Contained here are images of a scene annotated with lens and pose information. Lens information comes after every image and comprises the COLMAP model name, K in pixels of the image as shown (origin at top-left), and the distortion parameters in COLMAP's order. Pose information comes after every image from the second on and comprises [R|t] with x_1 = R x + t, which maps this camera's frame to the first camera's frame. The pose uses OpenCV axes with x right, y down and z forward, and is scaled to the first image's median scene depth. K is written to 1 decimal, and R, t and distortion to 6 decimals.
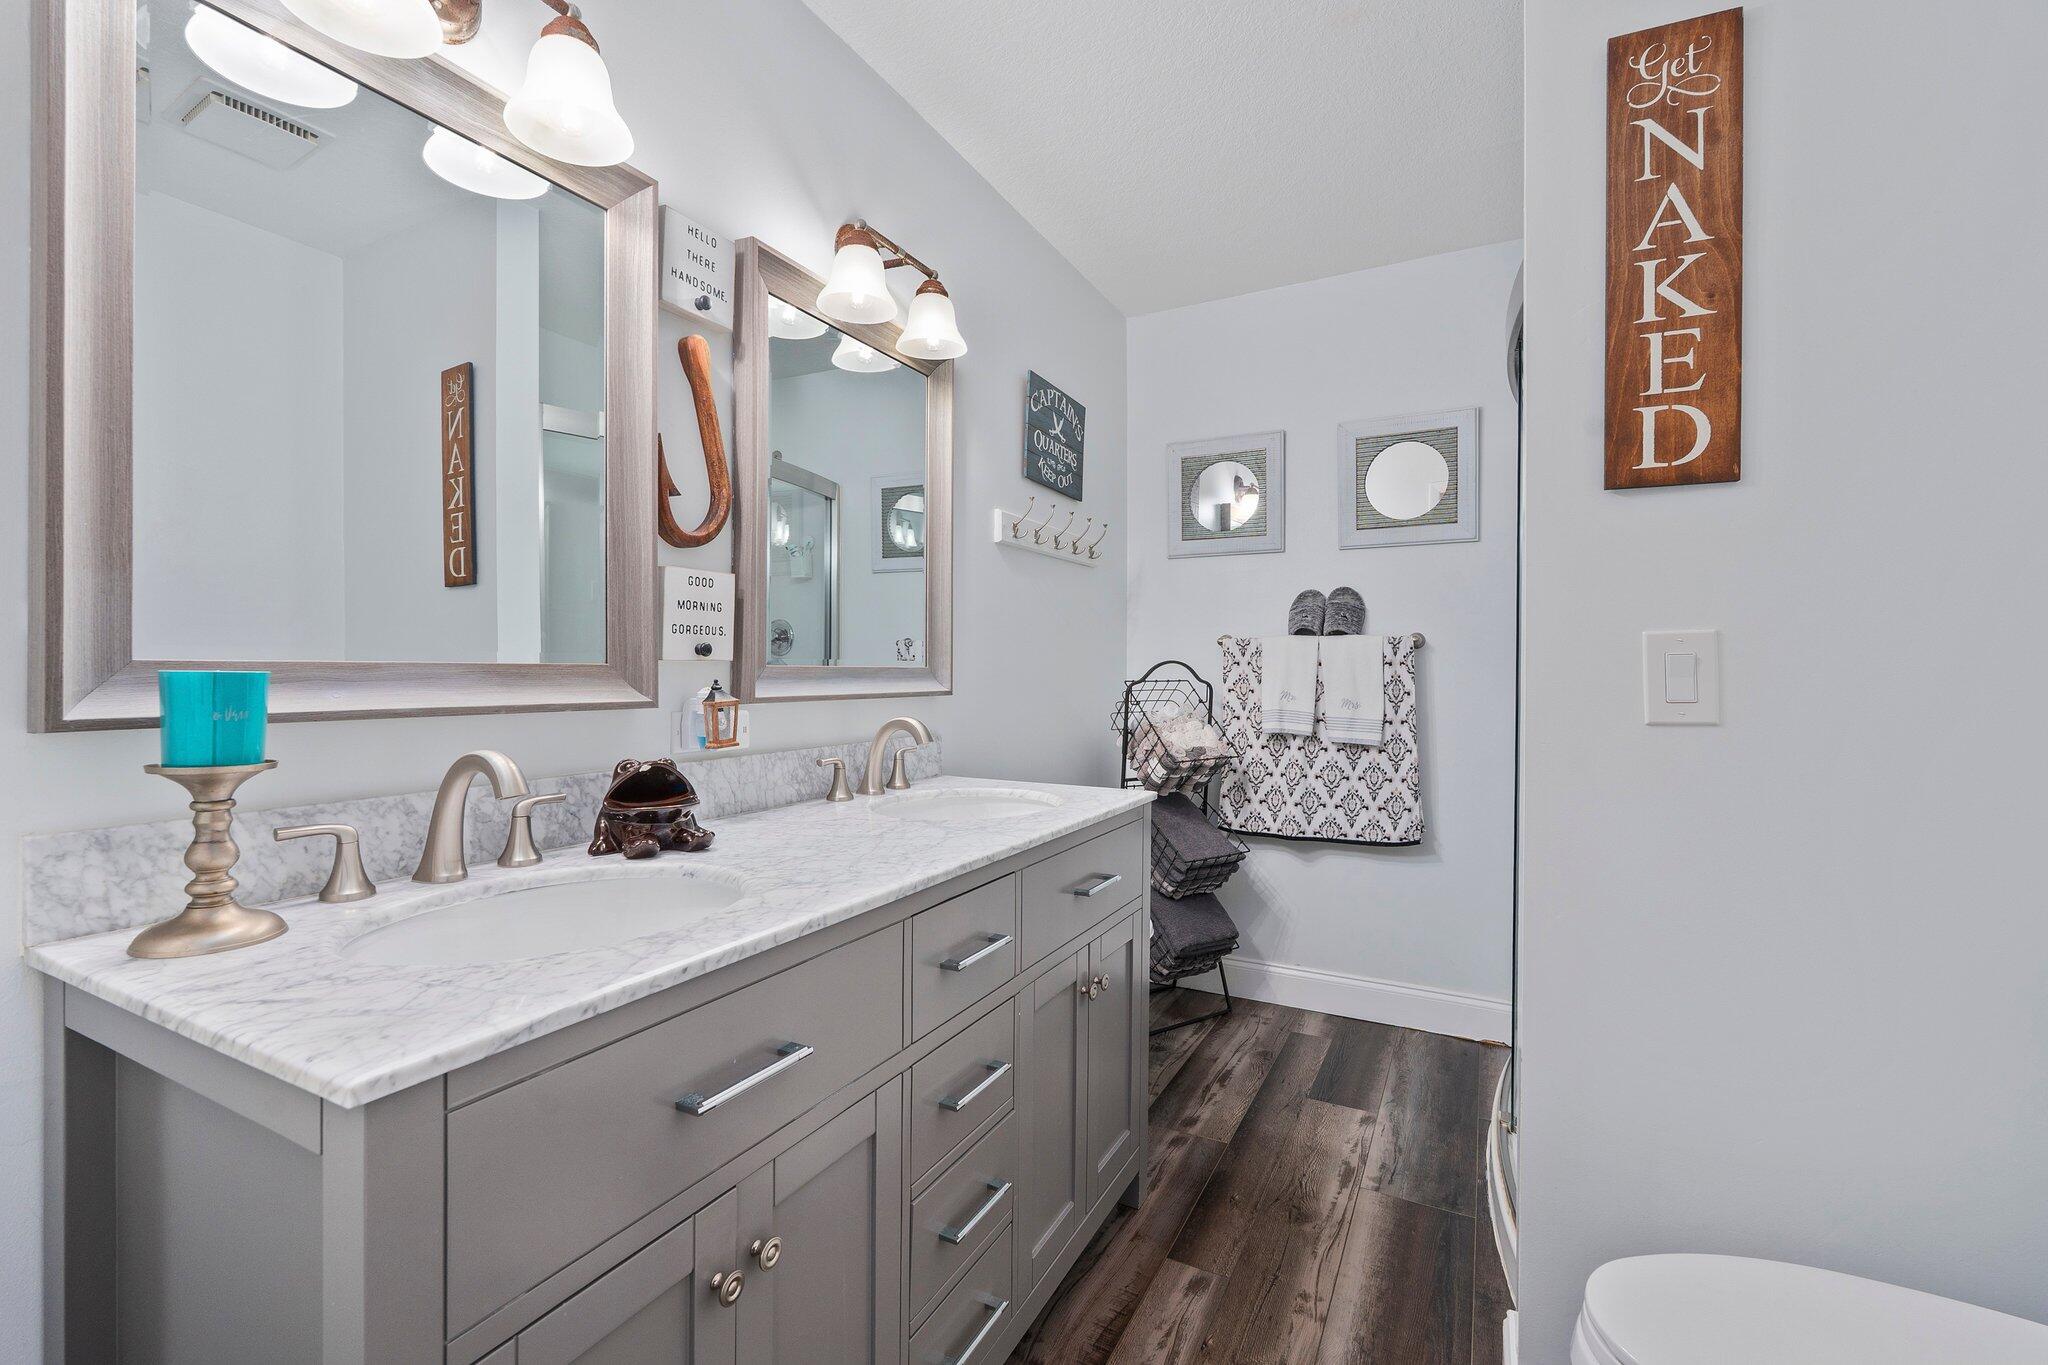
lens RADIAL K [[897.8, 0, 1023.7], [0, 897.8, 670.7], [0, 0, 1]] dist [-0.006112, 0.001535]
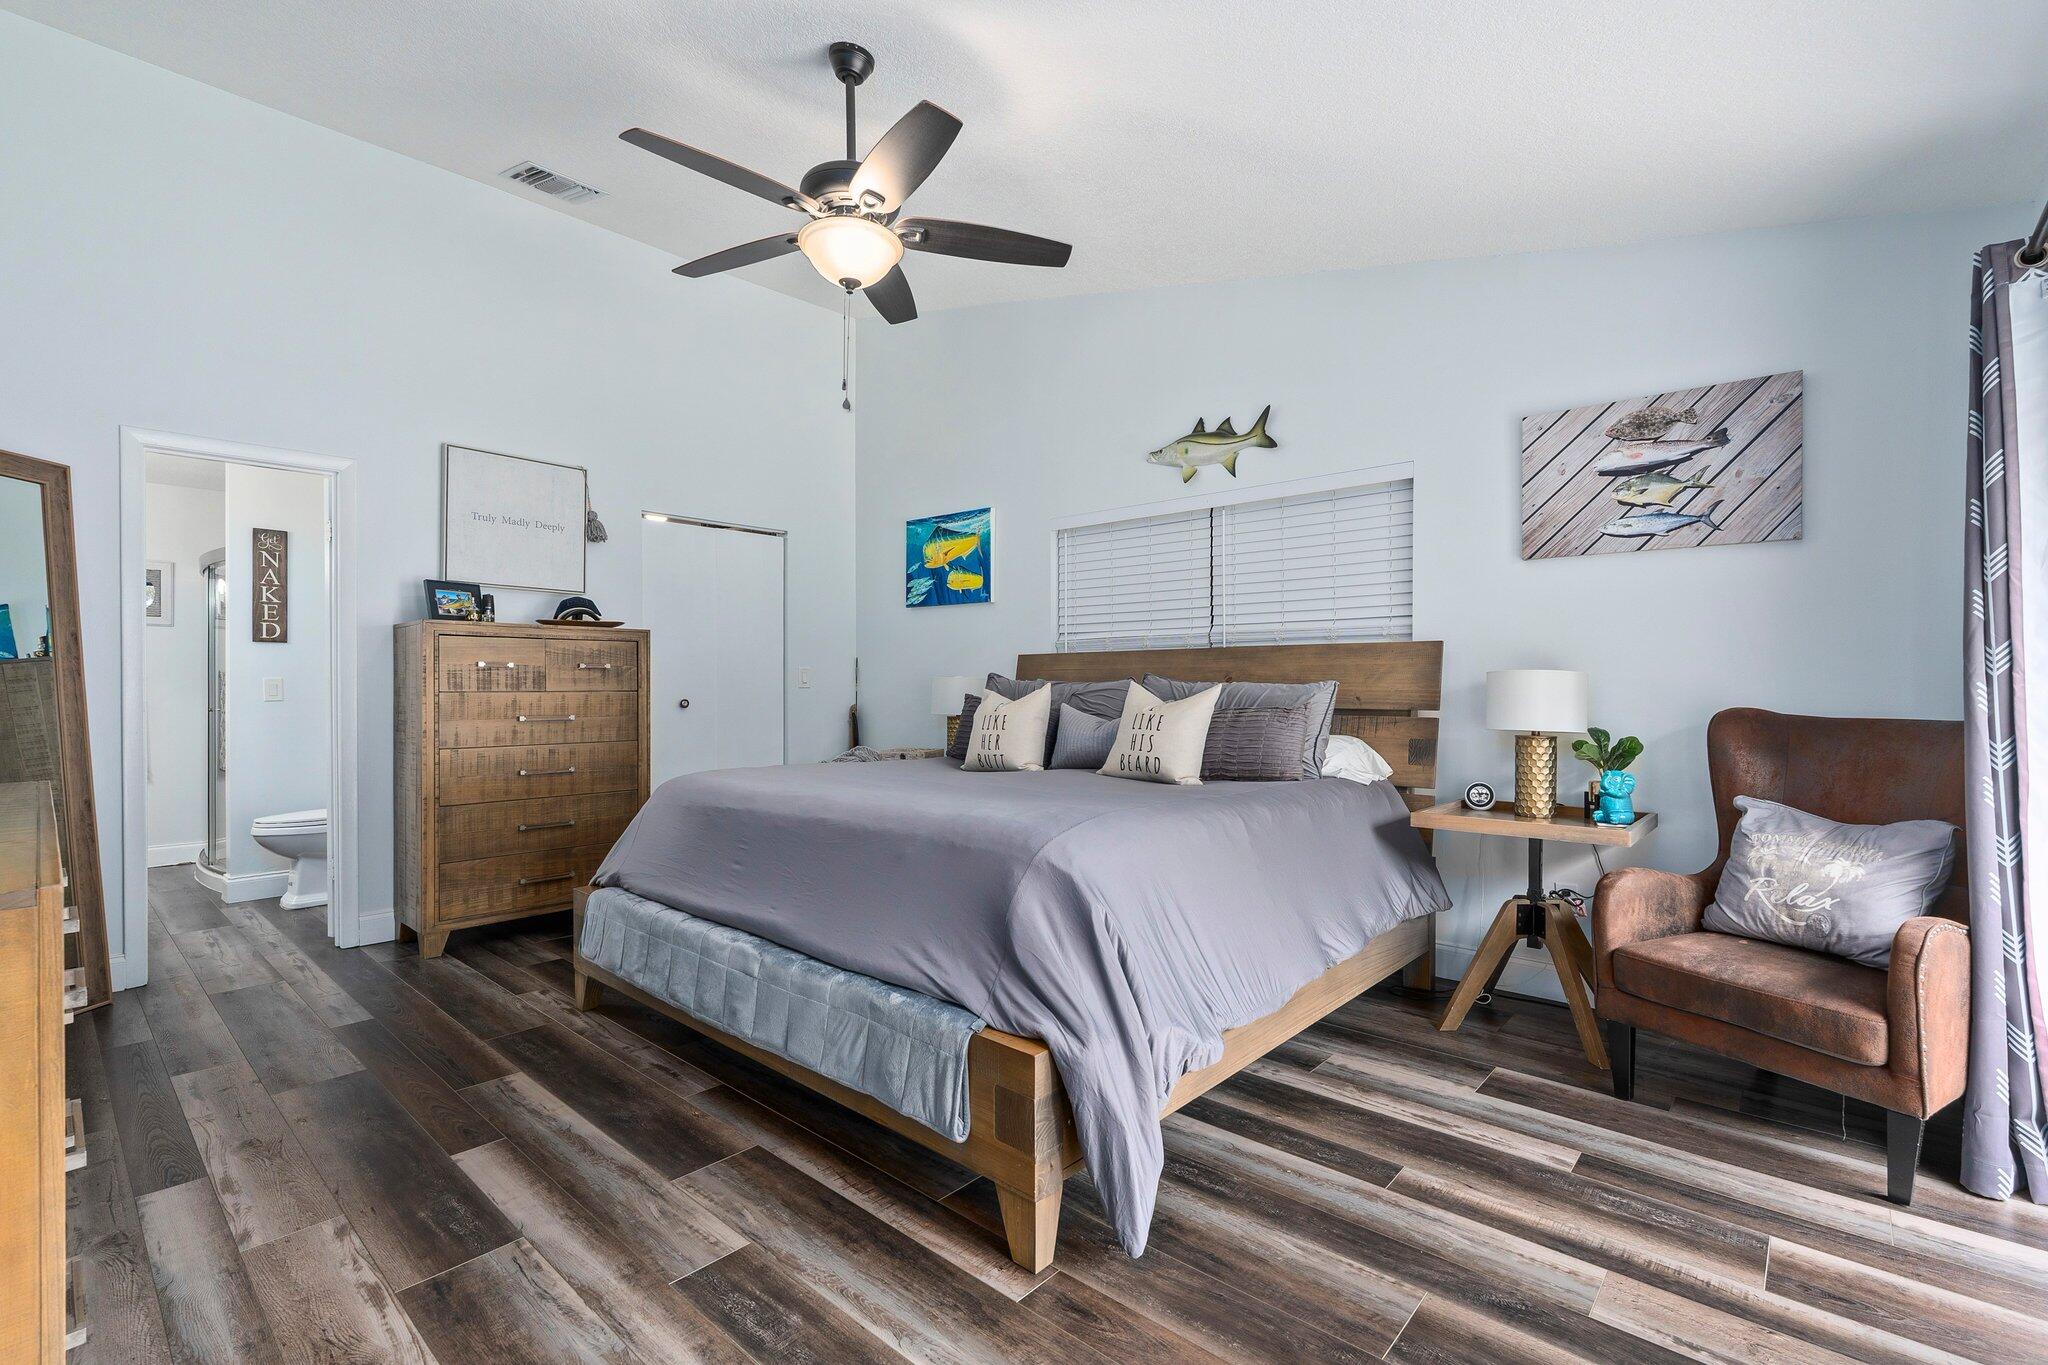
lens RADIAL K [[897.8, 0, 1016.5], [0, 897.8, 671.2], [0, 0, 1]] dist [-0.006112, 0.001535]
pose [[0.248036, 0.002118, 0.968748, -2.420854], [0.012081, 0.999913, -0.005280, -0.008837], [-0.968675, 0.013014, 0.247989, -3.357203]]
